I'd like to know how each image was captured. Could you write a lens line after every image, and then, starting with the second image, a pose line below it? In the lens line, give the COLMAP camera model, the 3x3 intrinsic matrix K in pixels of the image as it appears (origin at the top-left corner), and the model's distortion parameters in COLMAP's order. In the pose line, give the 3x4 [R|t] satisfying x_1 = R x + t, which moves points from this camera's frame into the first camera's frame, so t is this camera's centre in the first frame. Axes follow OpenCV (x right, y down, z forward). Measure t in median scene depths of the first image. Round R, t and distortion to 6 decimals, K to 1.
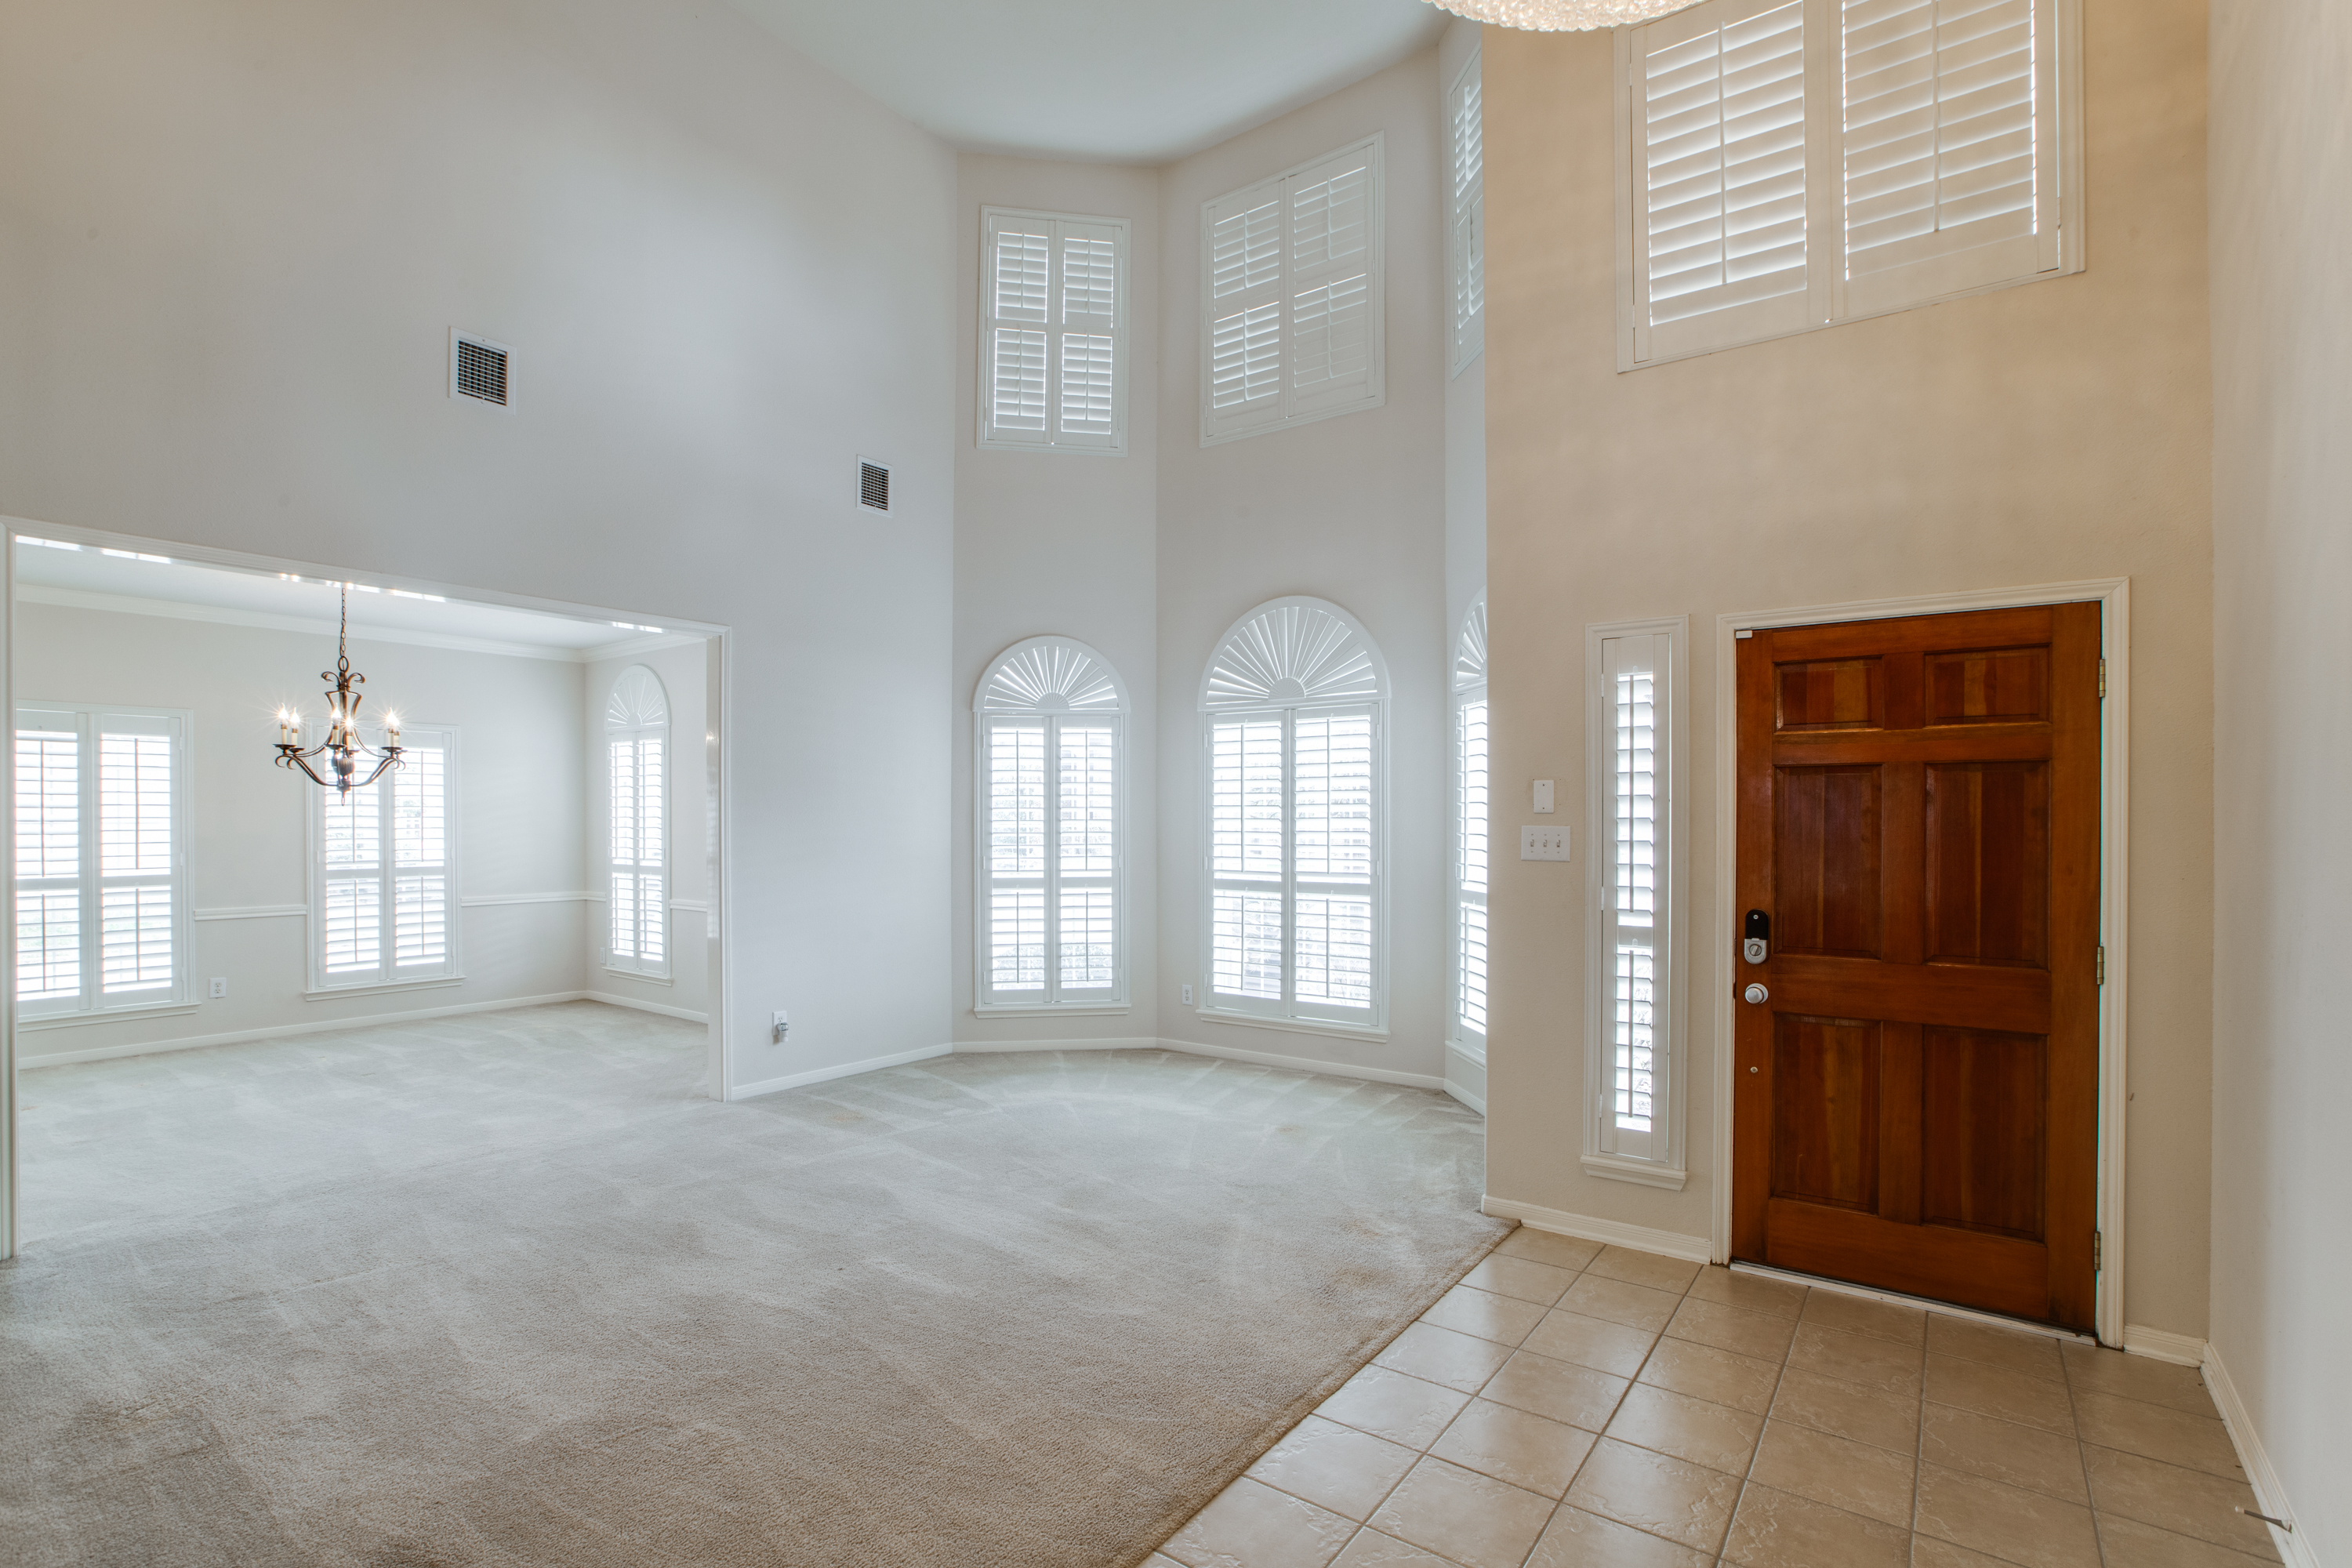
lens RADIAL K [[1094.0, 0, 1185.4], [0, 1094.0, 829.7], [0, 0, 1]] dist [0.002654, 0.001107]
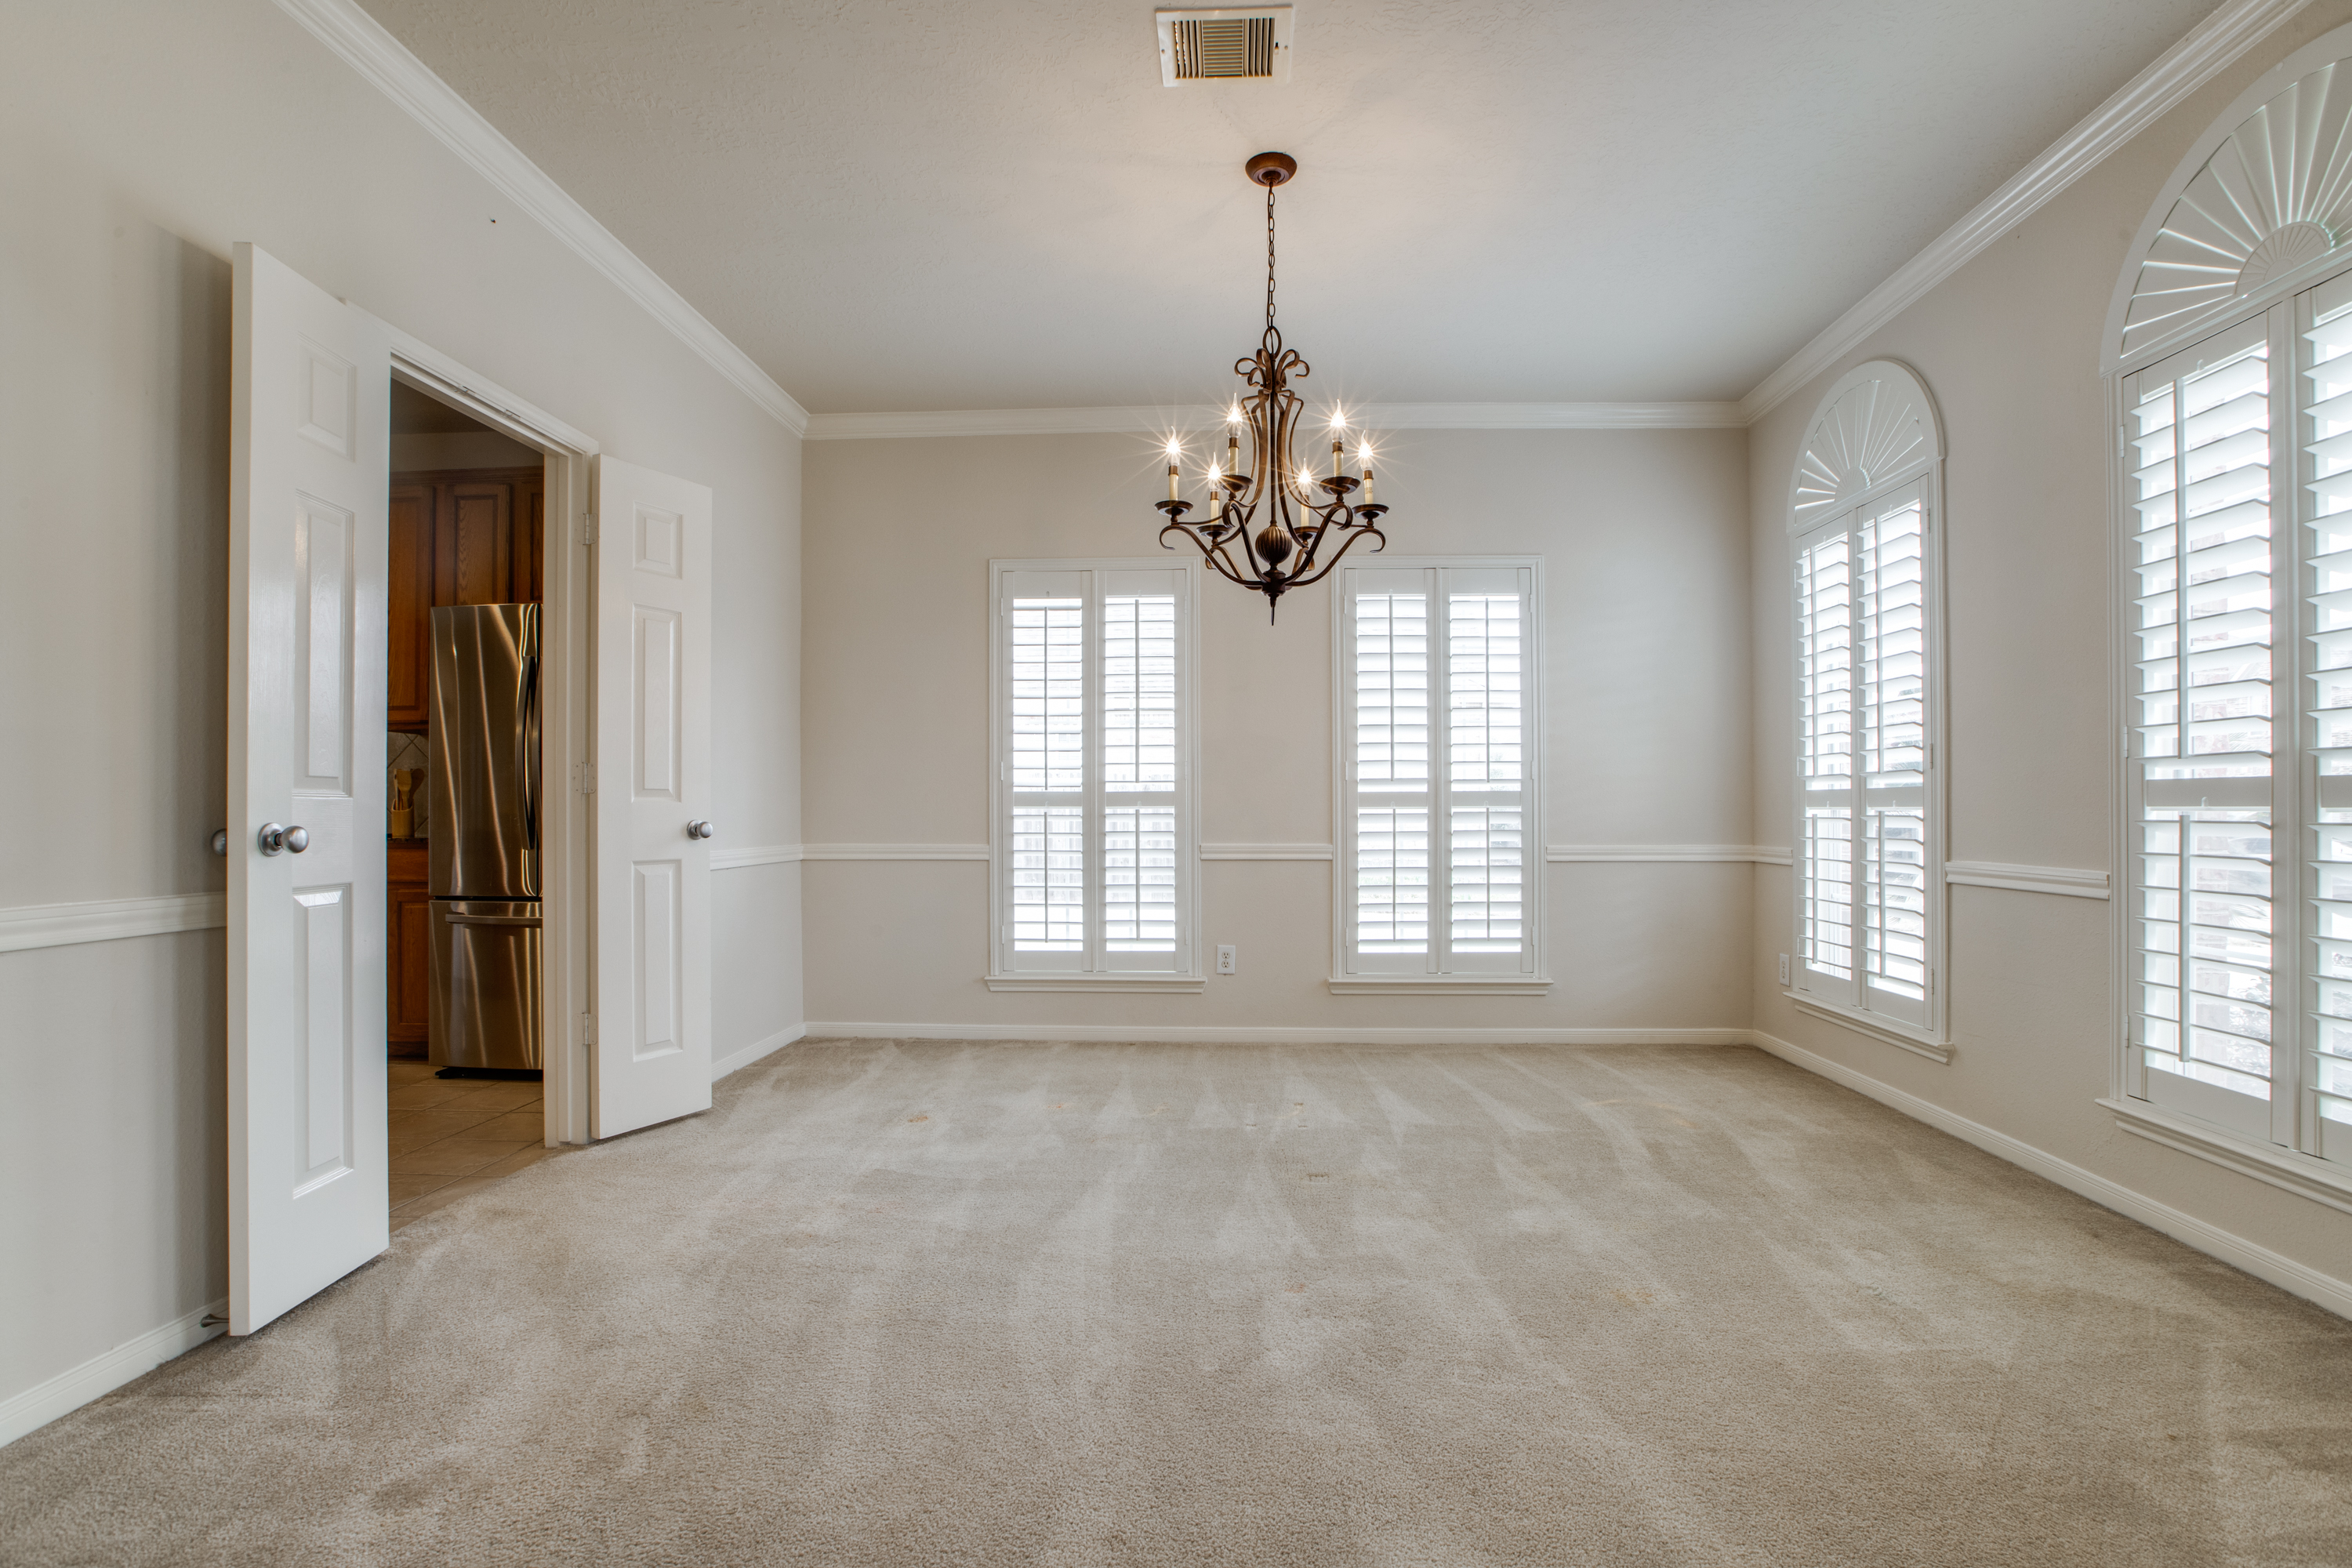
lens RADIAL K [[1055.1, 0, 1174.6], [0, 1055.1, 810.5], [0, 0, 1]] dist [-0.074863, 0.039719]
pose [[0.534325, -0.005421, -0.845262, -0.305796], [-0.005348, 0.999938, -0.009793, 0.051443], [0.845262, 0.009753, 0.534263, 0.552232]]
